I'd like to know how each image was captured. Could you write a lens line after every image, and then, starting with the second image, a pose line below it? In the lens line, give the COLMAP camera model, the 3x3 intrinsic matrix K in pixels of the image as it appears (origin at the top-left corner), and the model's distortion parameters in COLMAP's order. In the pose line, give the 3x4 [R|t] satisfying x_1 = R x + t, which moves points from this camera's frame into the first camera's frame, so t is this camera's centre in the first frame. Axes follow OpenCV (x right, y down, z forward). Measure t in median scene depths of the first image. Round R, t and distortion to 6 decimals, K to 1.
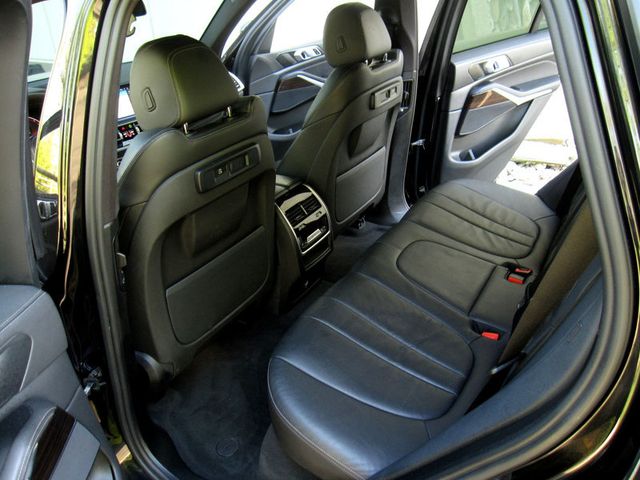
lens RADIAL K [[533.8, 0, 316.8], [0, 533.8, 240.8], [0, 0, 1]] dist [-0.051841, -0.003470]
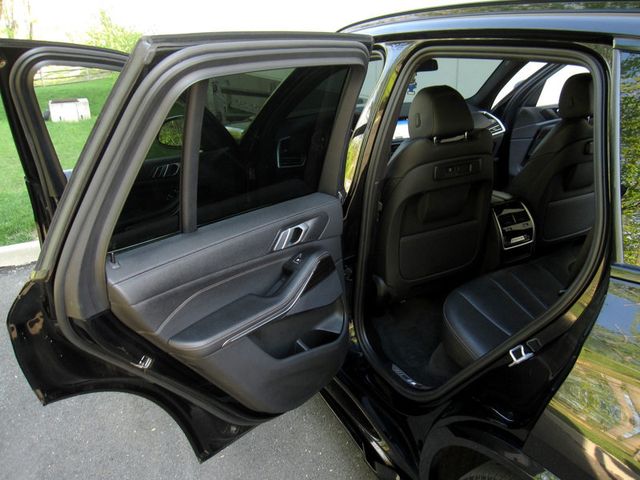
lens RADIAL K [[533.8, 0, 320.4], [0, 533.8, 239.0], [0, 0, 1]] dist [-0.051841, -0.003470]
pose [[0.856407, 0.210560, -0.471413, 0.252414], [-0.250755, 0.967771, -0.023279, 0.184213], [0.451319, 0.138145, 0.881605, -0.497776]]
